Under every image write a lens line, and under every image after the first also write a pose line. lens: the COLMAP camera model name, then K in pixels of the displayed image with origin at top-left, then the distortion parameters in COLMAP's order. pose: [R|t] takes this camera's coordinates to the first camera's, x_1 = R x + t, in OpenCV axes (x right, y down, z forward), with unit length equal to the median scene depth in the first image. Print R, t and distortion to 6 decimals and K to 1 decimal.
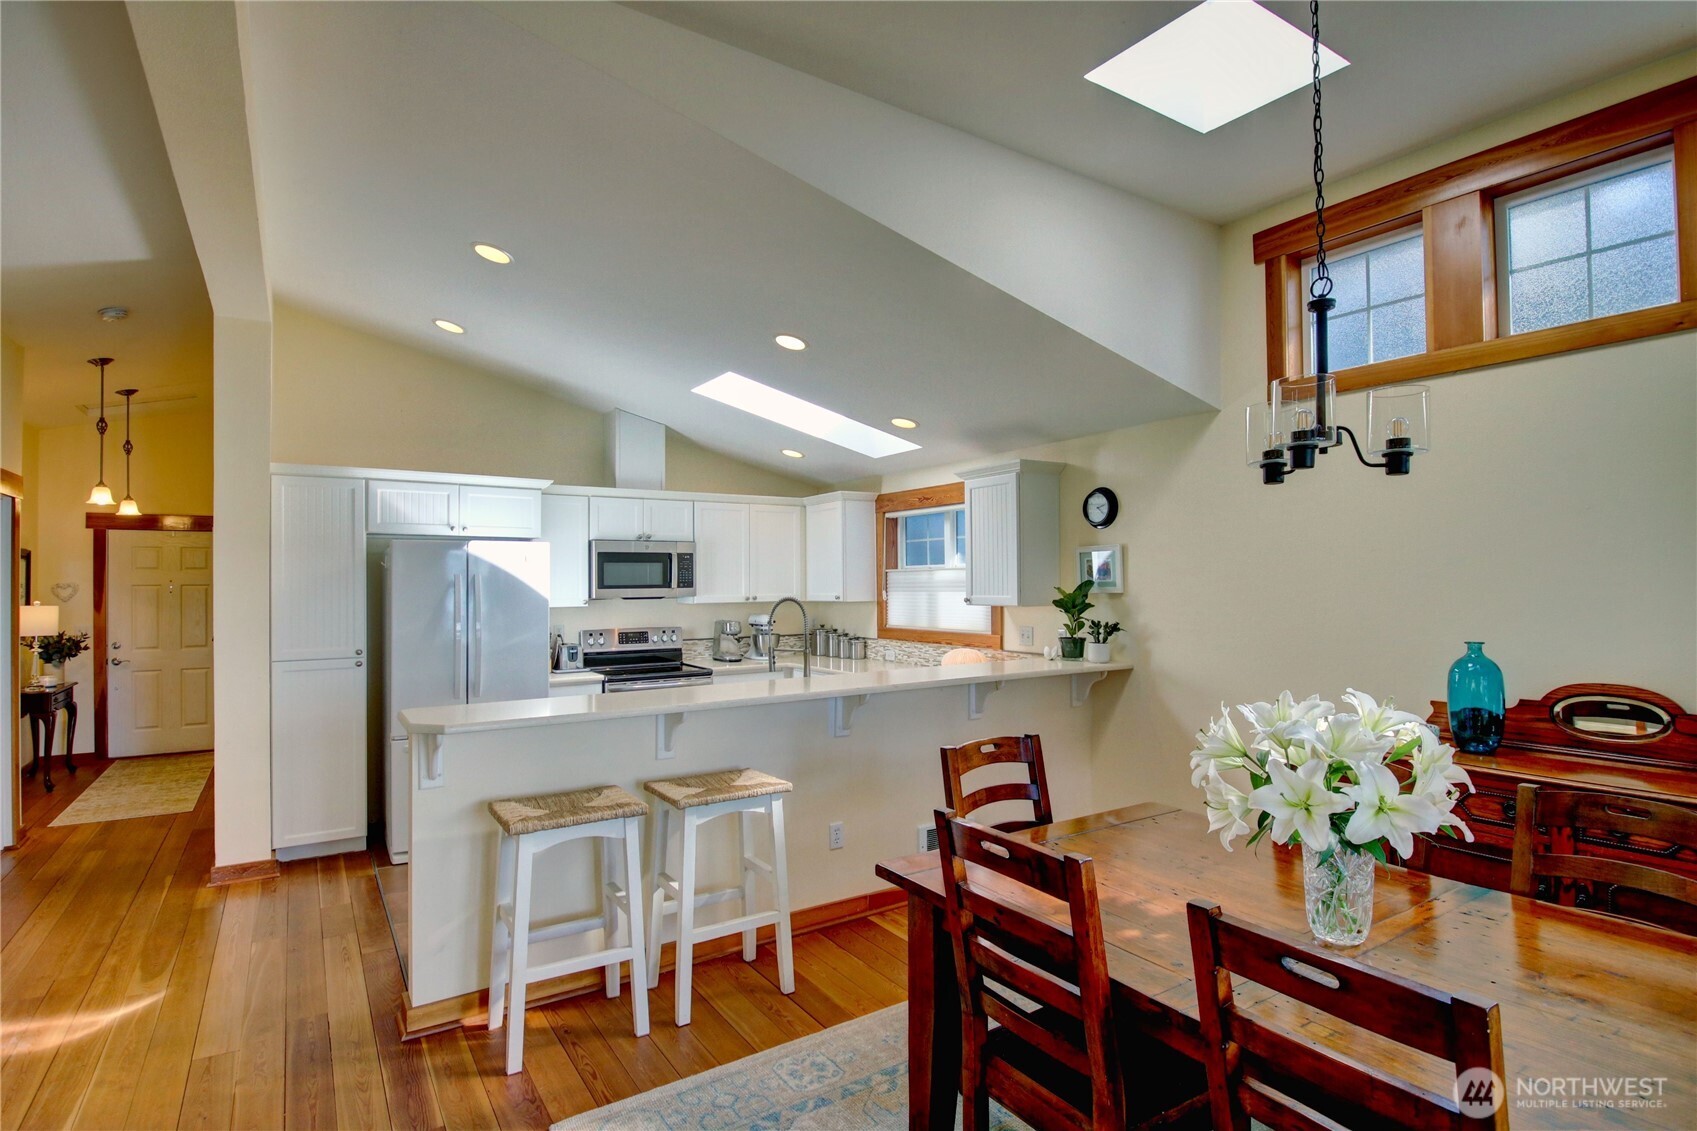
lens RADIAL K [[854.0, 0, 844.1], [0, 854.0, 575.6], [0, 0, 1]] dist [0.011391, -0.001041]
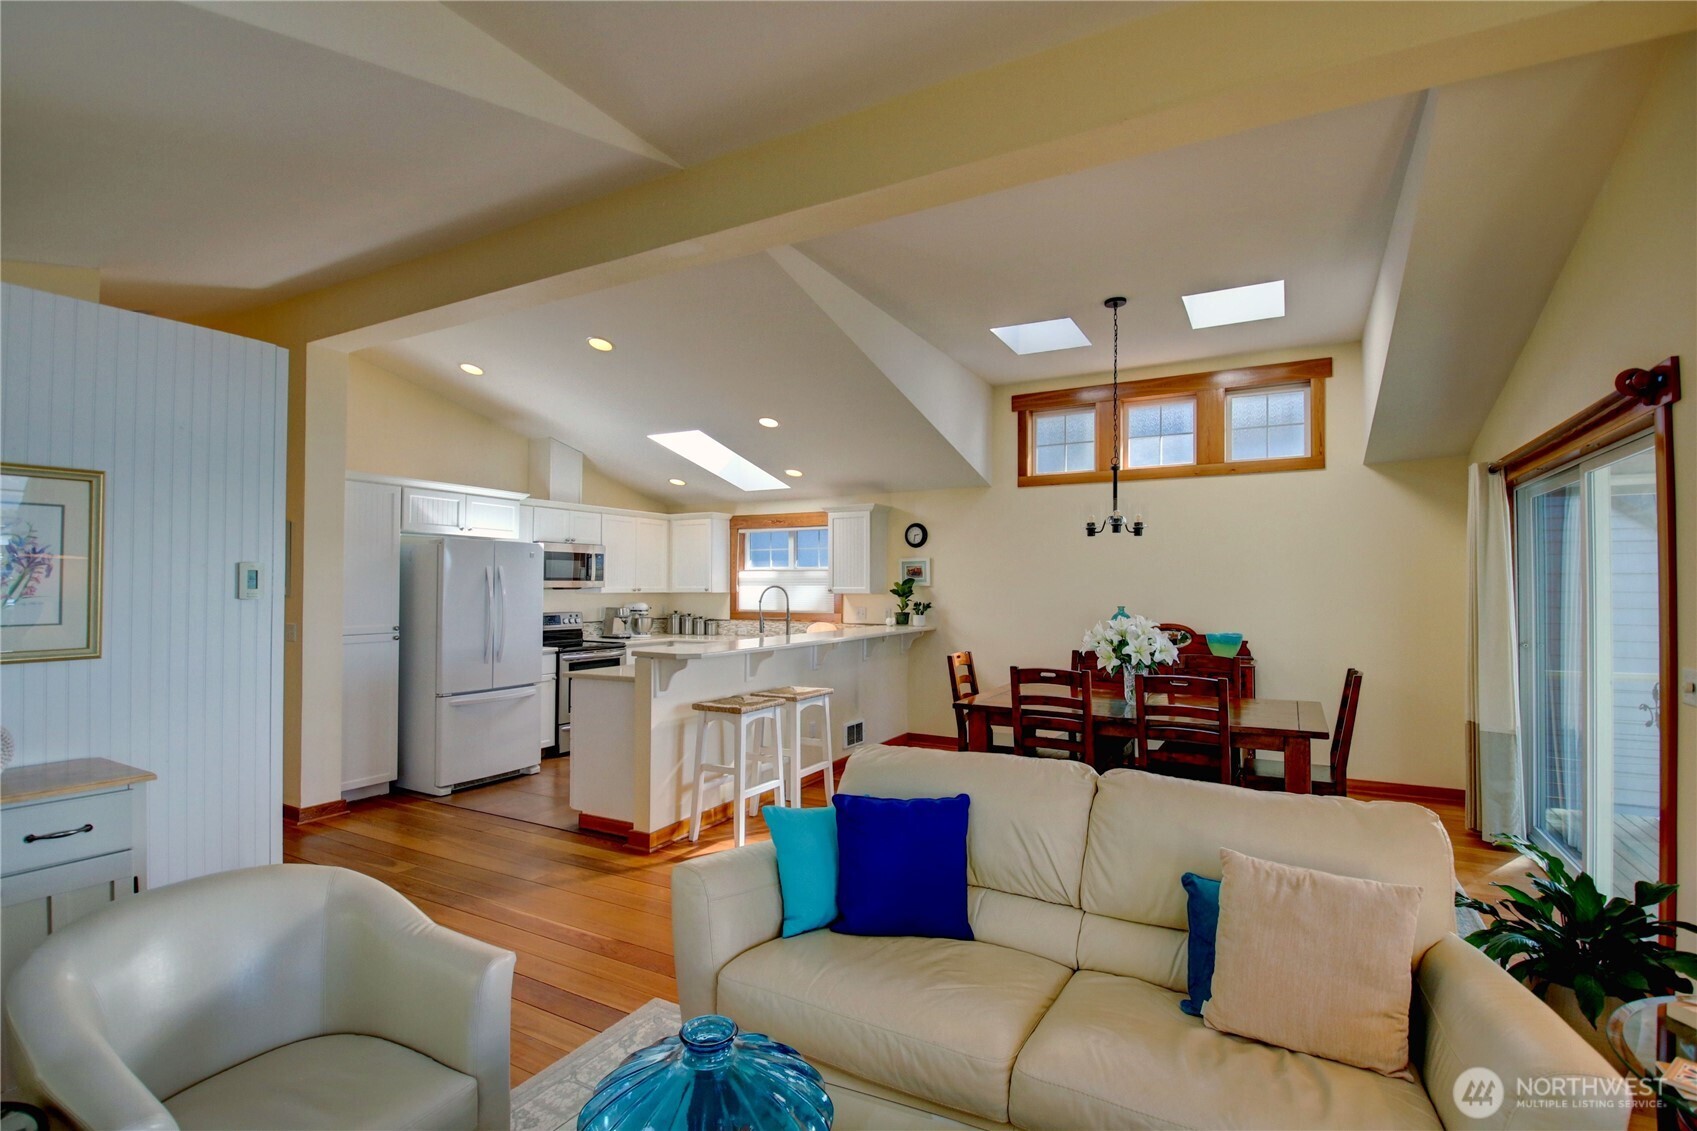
lens RADIAL K [[795.5, 0, 855.3], [0, 795.5, 576.1], [0, 0, 1]] dist [0.015276, -0.031980]
pose [[0.878714, 0.016268, 0.477072, -0.460682], [-0.013671, 0.999867, -0.008914, 0.013911], [-0.477154, 0.001311, 0.878819, -0.263956]]
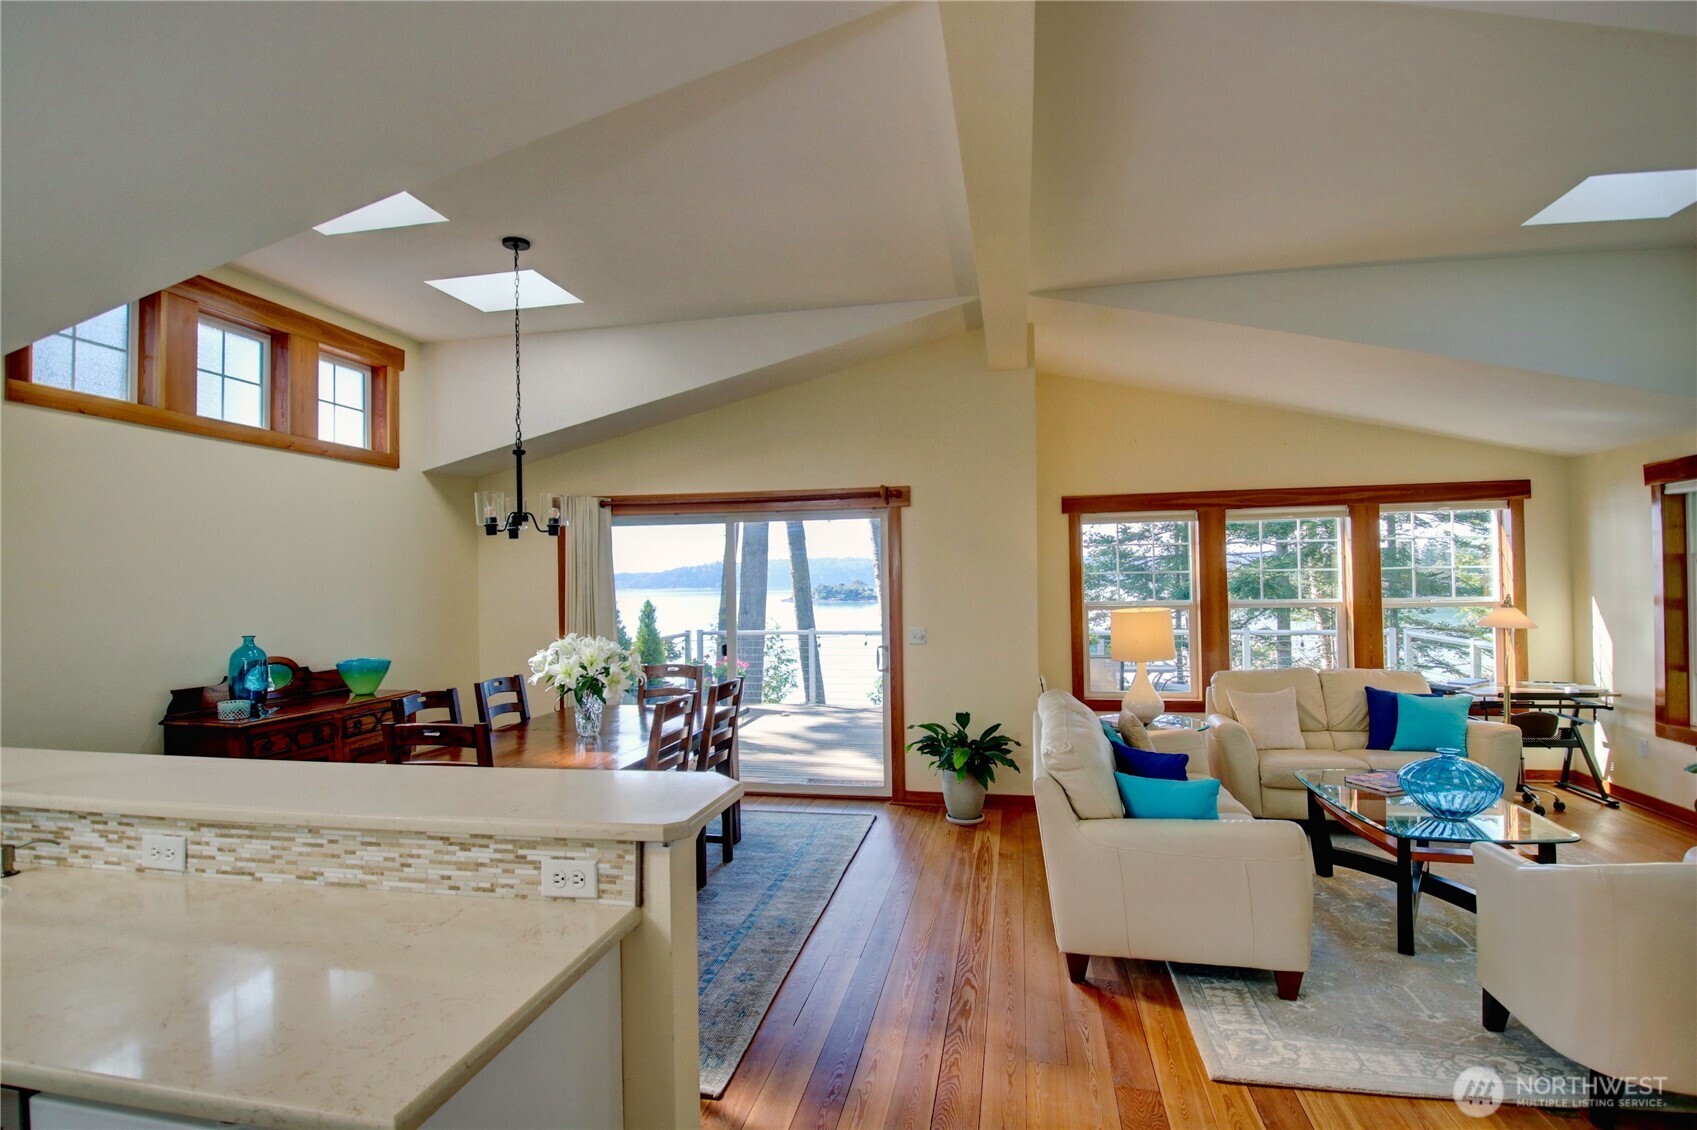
lens RADIAL K [[854.0, 0, 844.1], [0, 854.0, 575.1], [0, 0, 1]] dist [0.011391, -0.001041]
pose [[-0.713228, 0.022818, 0.700561, -0.518721], [0.012615, 0.999726, -0.019720, 0.008886], [-0.700819, -0.005227, -0.713320, 0.704633]]
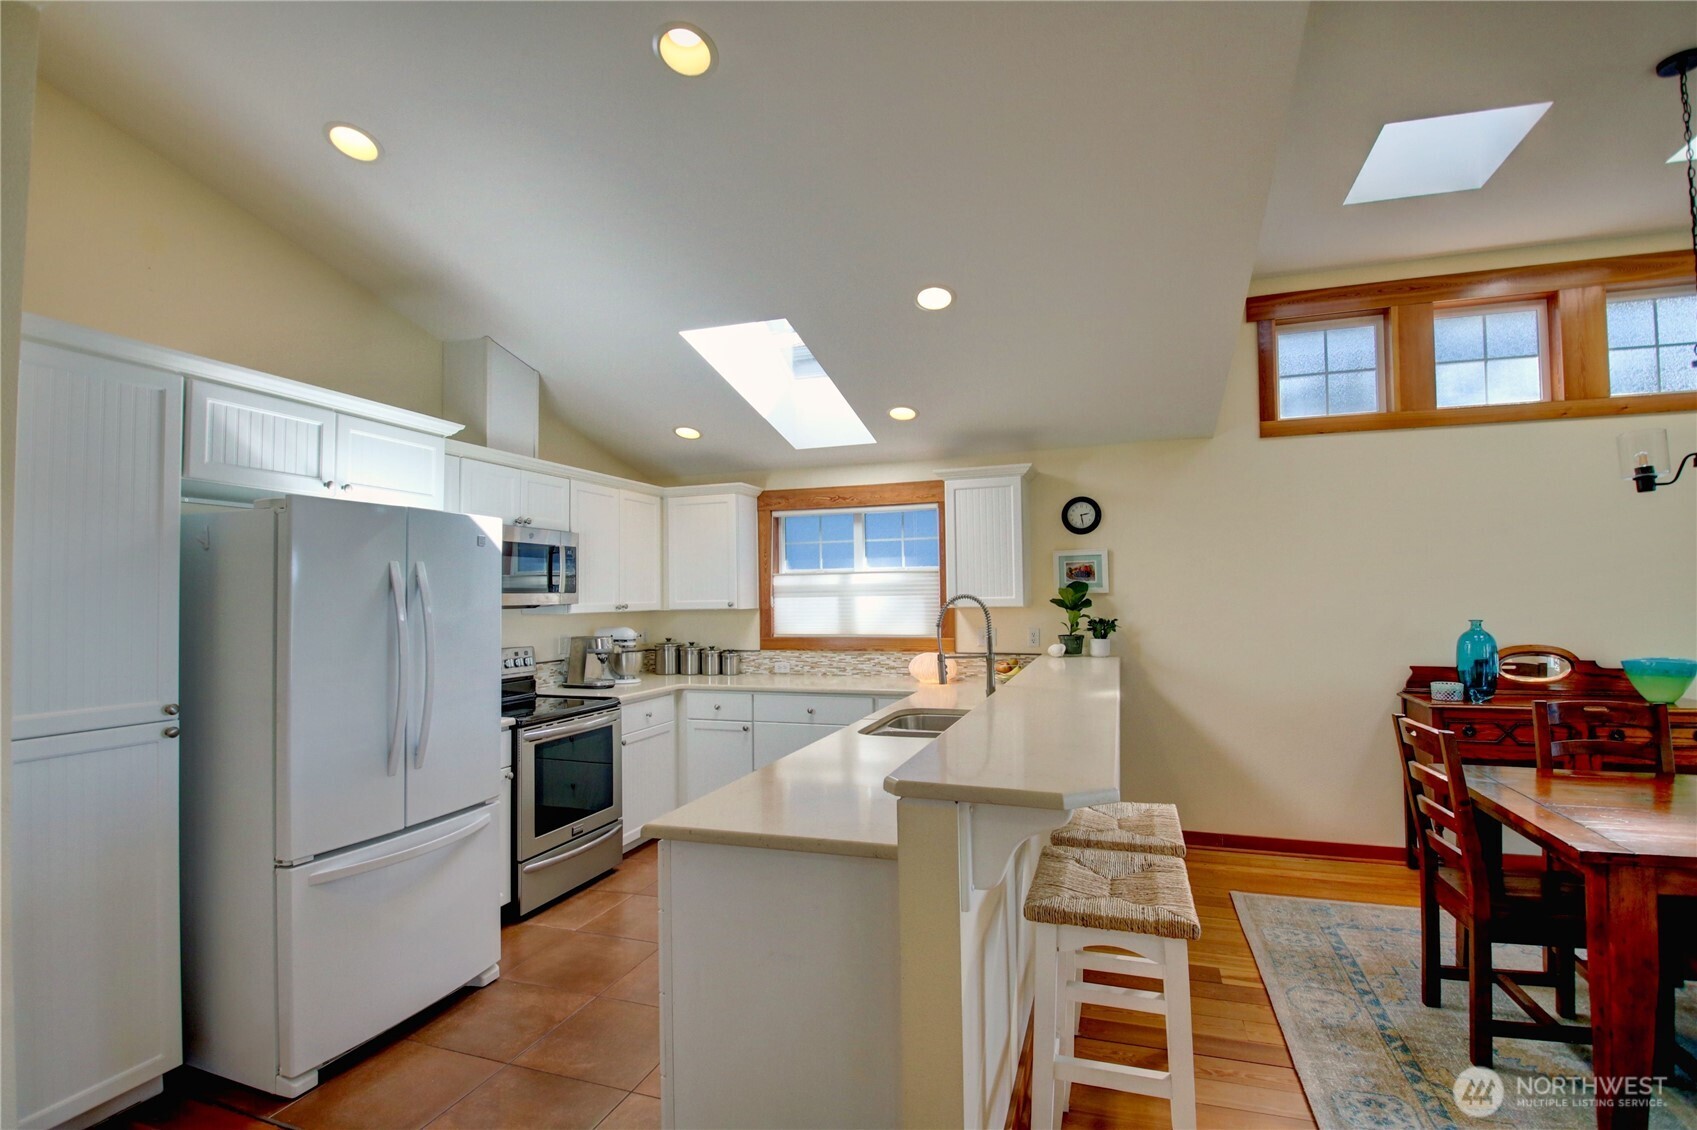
lens RADIAL K [[795.5, 0, 855.3], [0, 795.5, 575.6], [0, 0, 1]] dist [0.015276, -0.031980]
pose [[0.785889, 0.013469, 0.618221, -0.463532], [0.001834, 0.999708, -0.024112, 0.018118], [-0.618365, 0.020084, 0.785634, 0.323181]]
